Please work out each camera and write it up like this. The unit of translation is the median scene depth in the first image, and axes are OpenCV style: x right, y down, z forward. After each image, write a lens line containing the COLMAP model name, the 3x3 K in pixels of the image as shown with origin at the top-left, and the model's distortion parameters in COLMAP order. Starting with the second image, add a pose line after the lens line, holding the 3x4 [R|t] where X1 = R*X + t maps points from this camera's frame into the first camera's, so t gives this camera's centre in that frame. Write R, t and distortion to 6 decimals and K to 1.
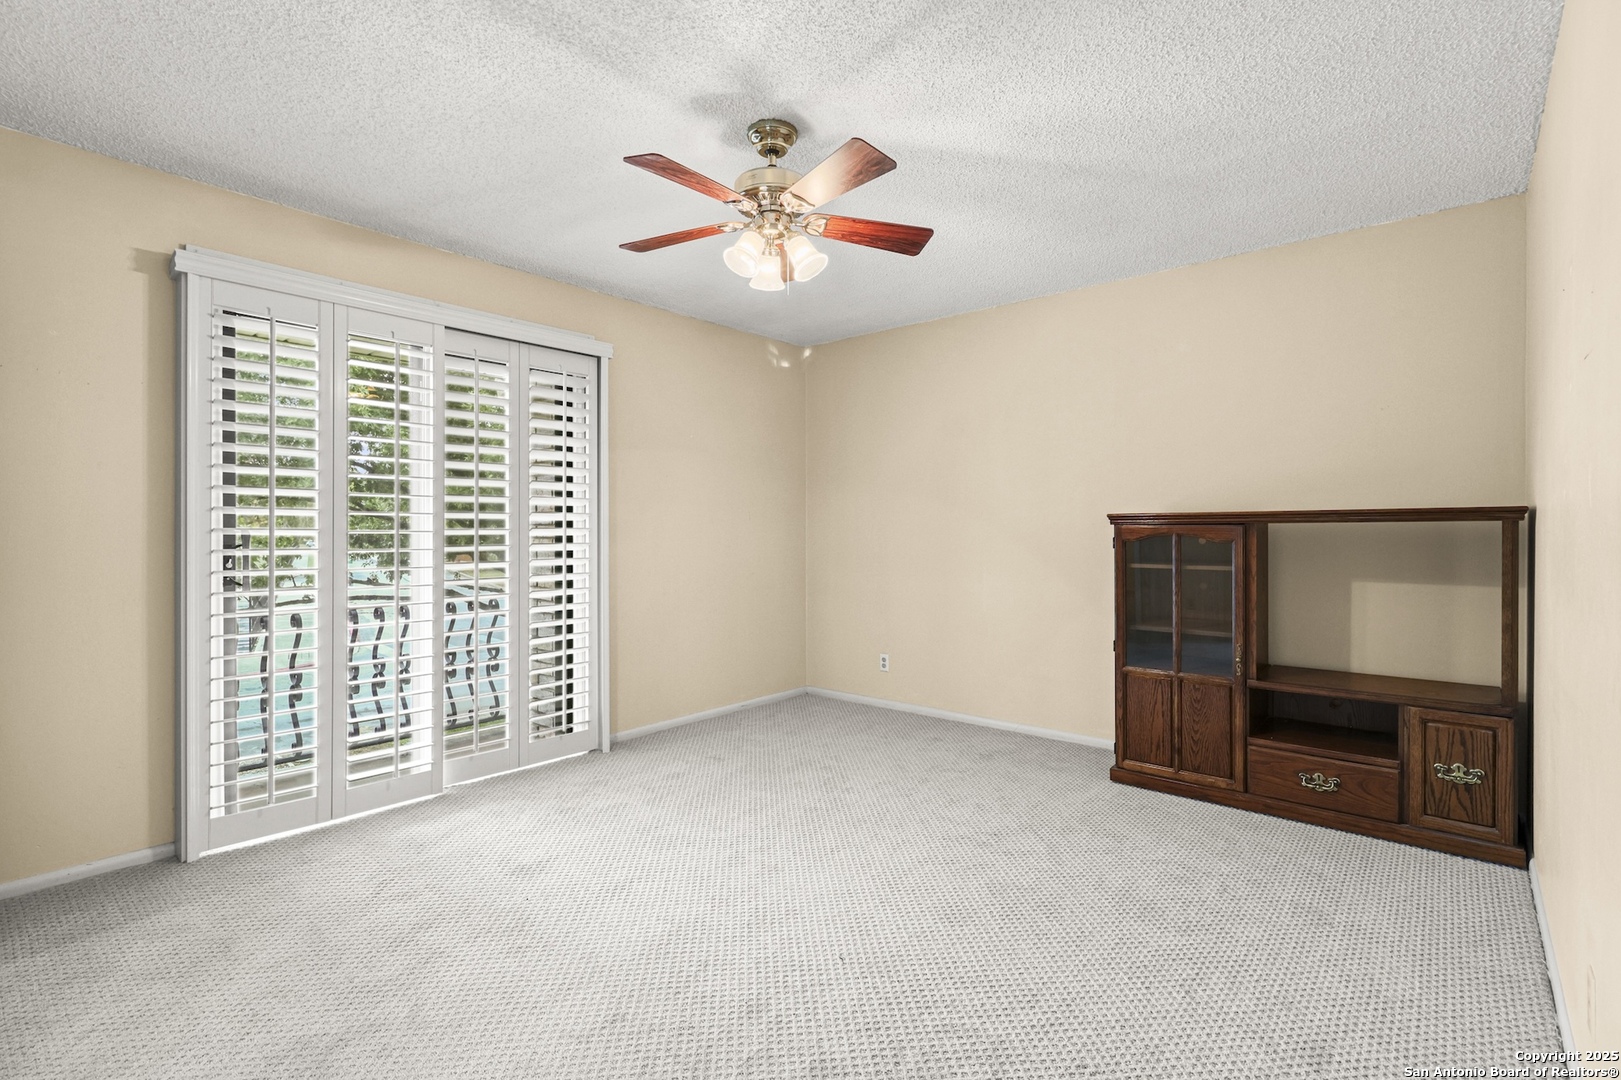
lens RADIAL K [[778.1, 0, 809.7], [0, 778.1, 538.2], [0, 0, 1]] dist [0.002073, 0.000083]
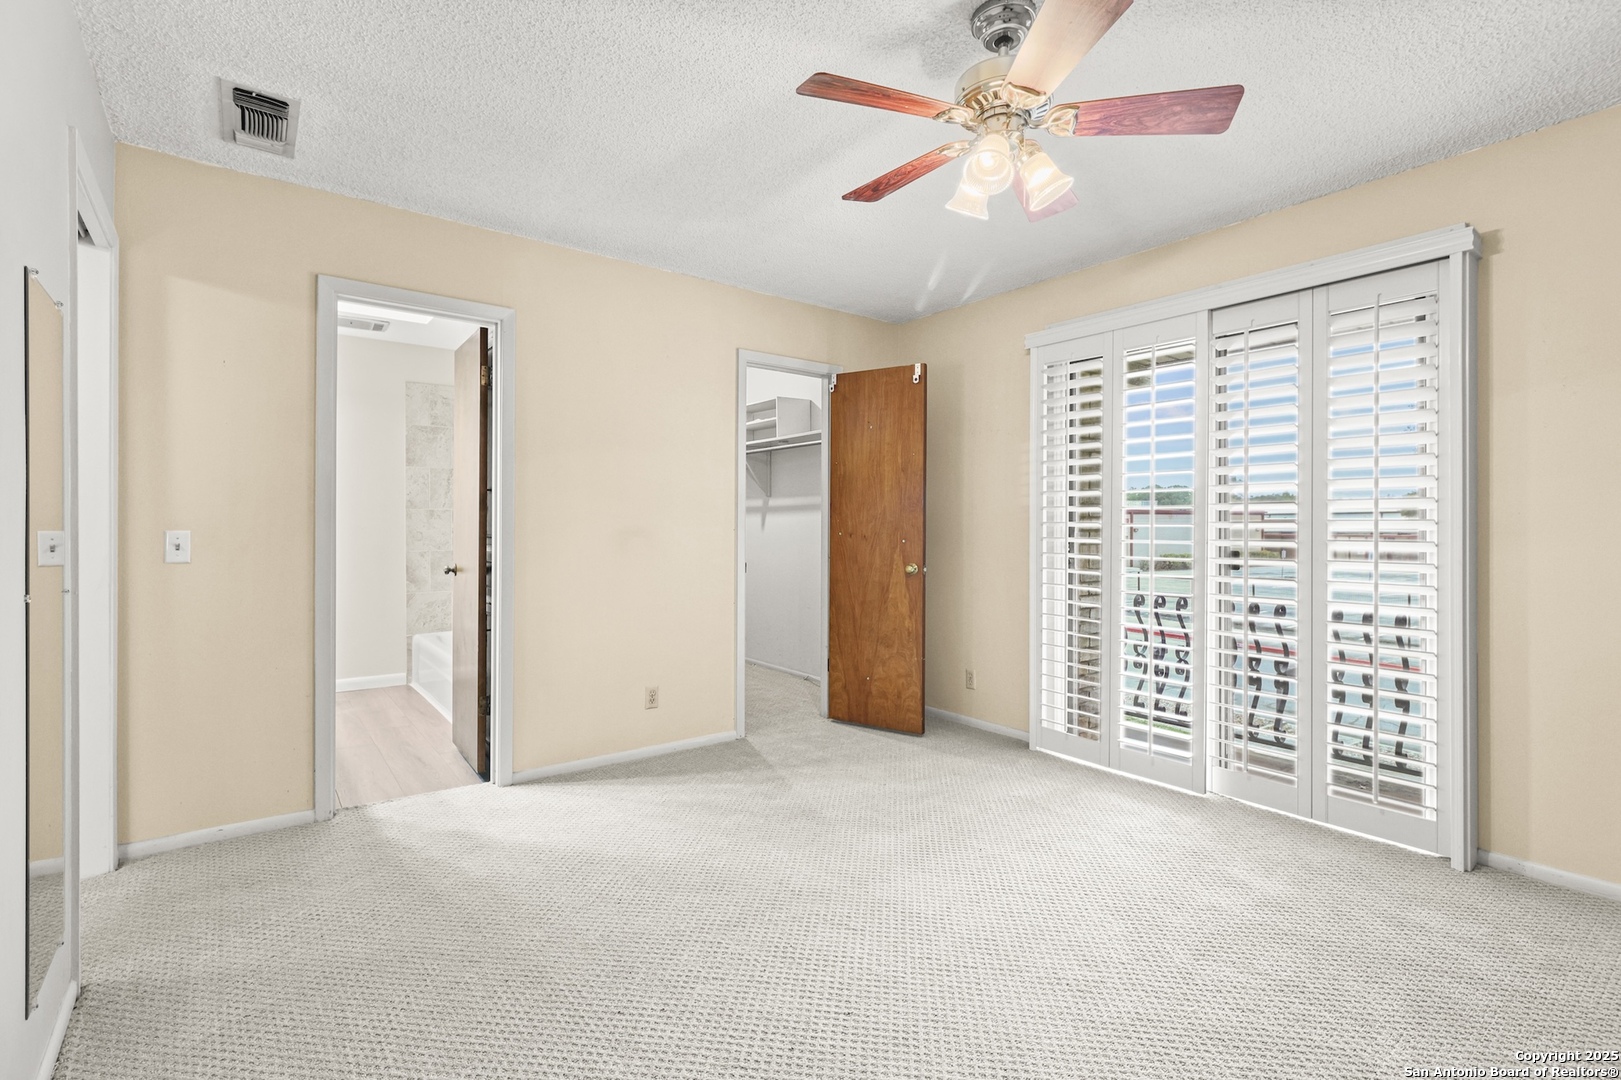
lens RADIAL K [[778.1, 0, 810.1], [0, 778.1, 529.8], [0, 0, 1]] dist [0.002073, 0.000083]
pose [[-0.229792, 0.006981, -0.973215, 0.566415], [-0.011191, 0.999889, 0.009815, -0.005669], [0.973175, 0.013146, -0.229688, 0.731128]]
